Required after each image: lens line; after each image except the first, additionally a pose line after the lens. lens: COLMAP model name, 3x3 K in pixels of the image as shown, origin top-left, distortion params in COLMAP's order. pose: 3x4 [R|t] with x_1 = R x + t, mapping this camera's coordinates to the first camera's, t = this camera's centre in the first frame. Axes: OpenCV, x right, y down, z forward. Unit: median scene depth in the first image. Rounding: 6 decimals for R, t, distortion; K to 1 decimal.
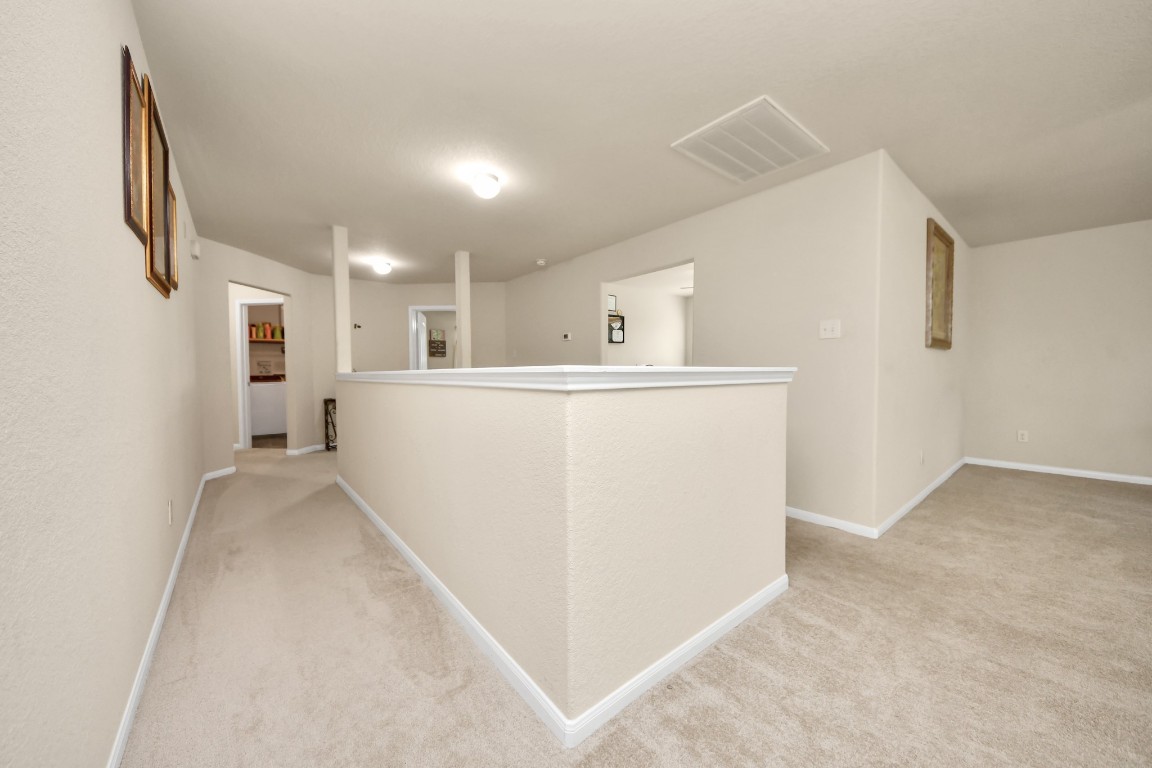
lens RADIAL K [[431.4, 0, 588.8], [0, 431.4, 385.7], [0, 0, 1]] dist [-0.005340, -0.004221]
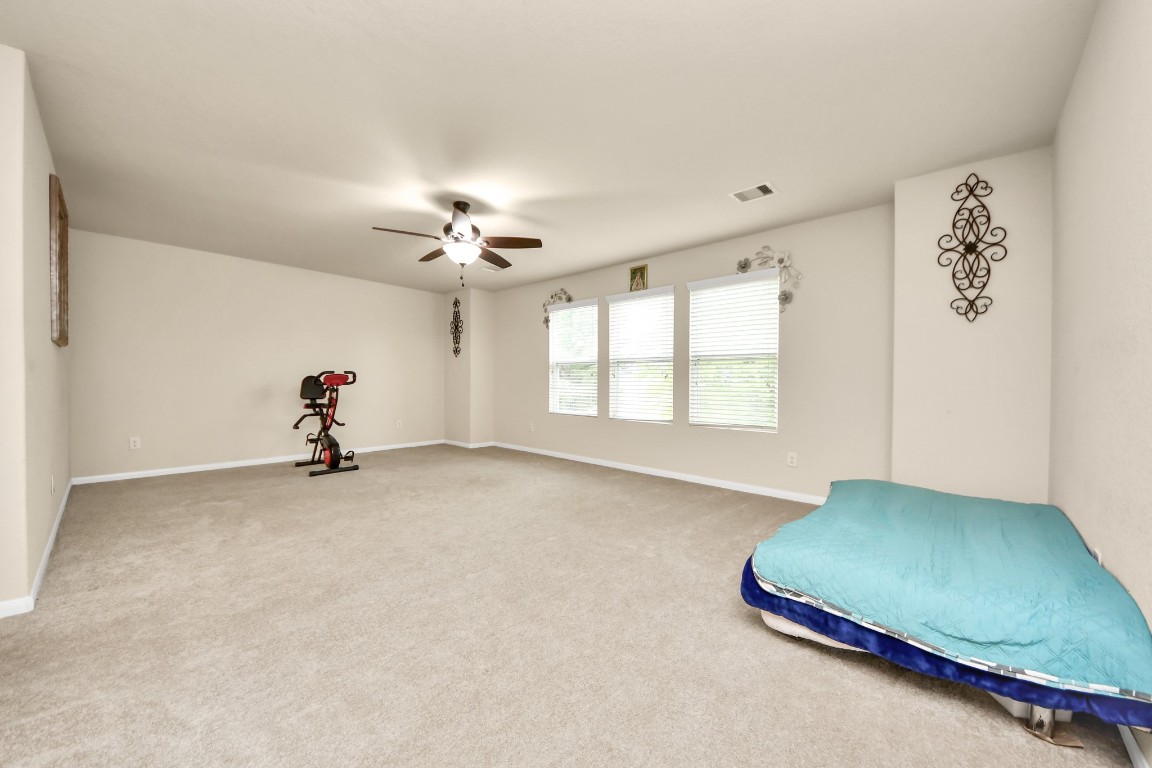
lens RADIAL K [[431.4, 0, 576.7], [0, 431.4, 380.1], [0, 0, 1]] dist [-0.005340, -0.004221]
pose [[-0.110496, 0.001354, 0.993876, -0.148338], [0.028442, 0.999594, 0.001800, 0.001999], [-0.993470, 0.028467, -0.110490, 0.221823]]
